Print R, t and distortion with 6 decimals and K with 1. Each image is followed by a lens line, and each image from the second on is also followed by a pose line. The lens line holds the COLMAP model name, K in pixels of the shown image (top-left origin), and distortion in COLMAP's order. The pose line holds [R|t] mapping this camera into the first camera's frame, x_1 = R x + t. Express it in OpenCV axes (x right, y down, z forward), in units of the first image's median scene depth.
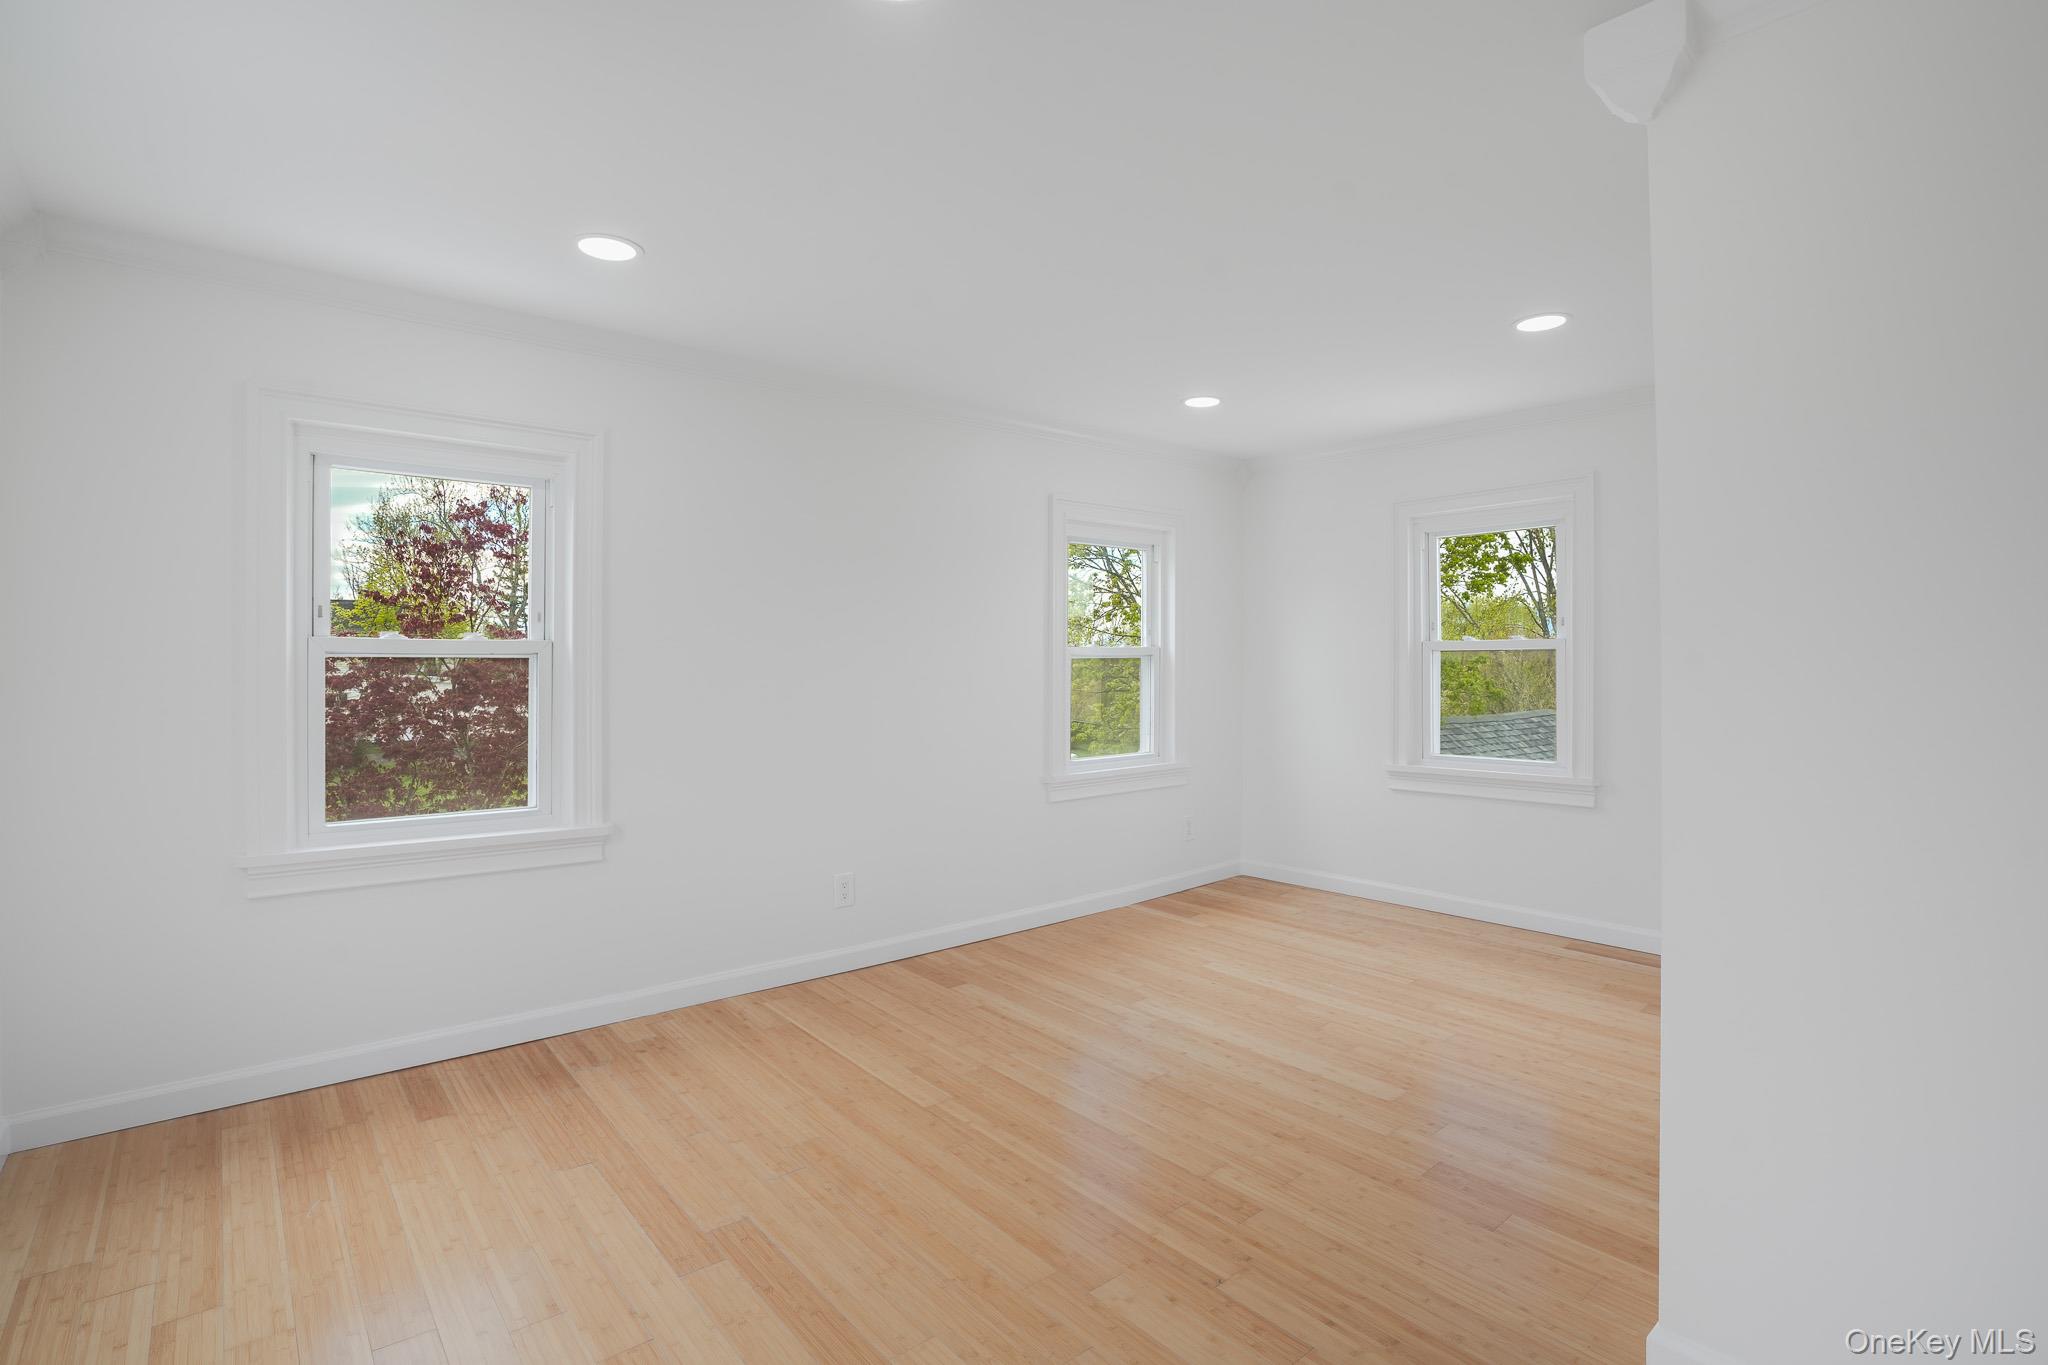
lens RADIAL K [[949.8, 0, 1027.7], [0, 949.8, 675.6], [0, 0, 1]] dist [-0.062979, 0.022139]
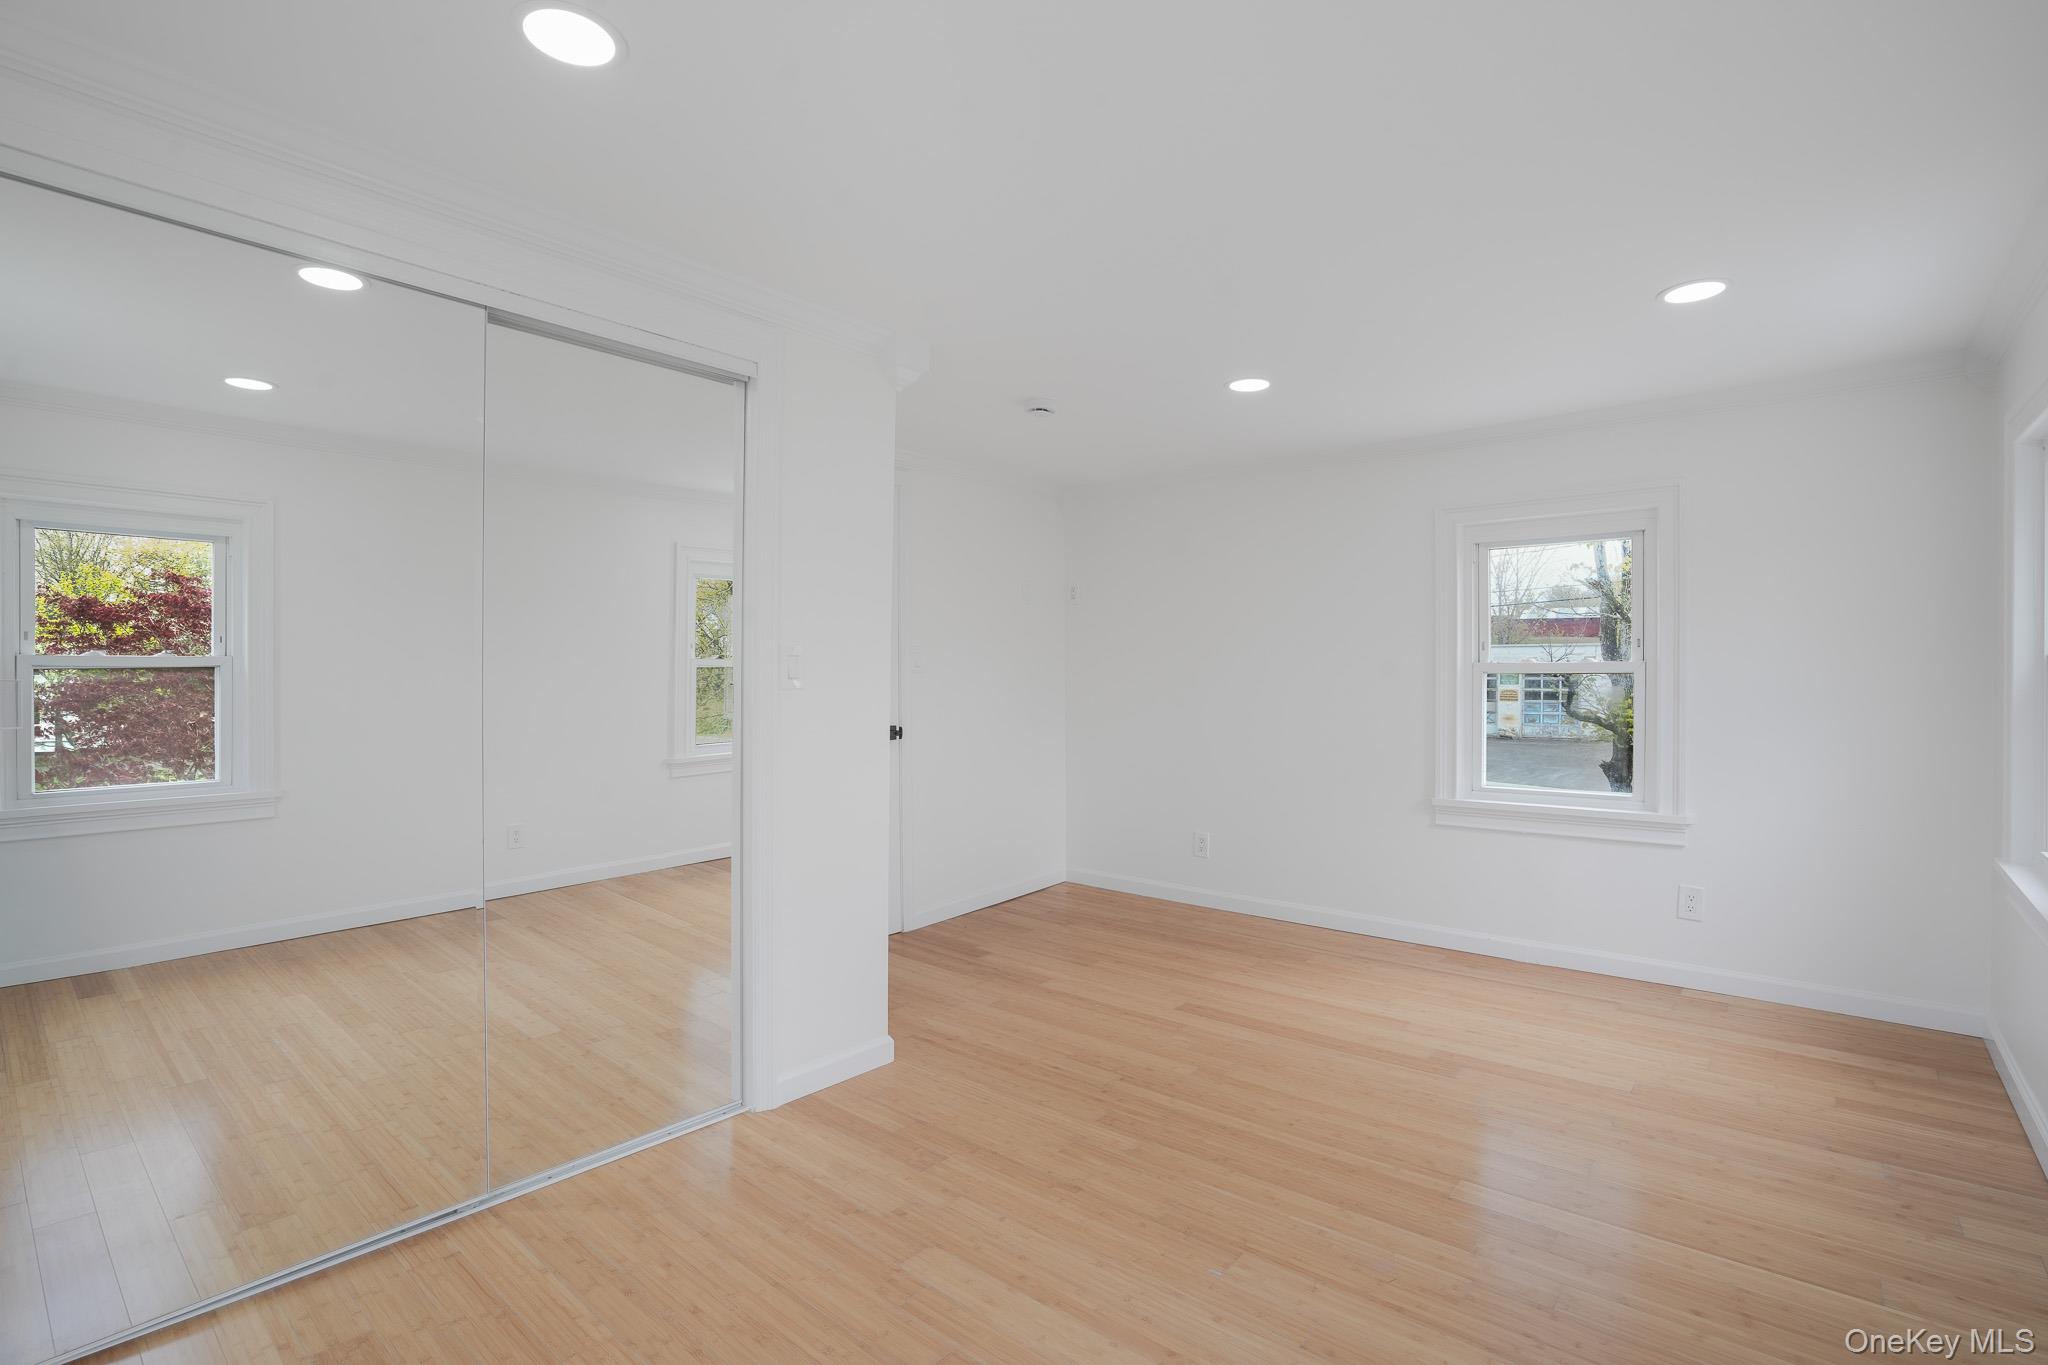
lens RADIAL K [[949.8, 0, 1027.7], [0, 949.8, 675.6], [0, 0, 1]] dist [-0.062979, 0.022139]
pose [[-0.986194, 0.001012, -0.165590, 0.508346], [-0.002043, 0.999831, 0.018272, -0.040022], [0.165580, 0.018358, -0.986025, 2.051376]]
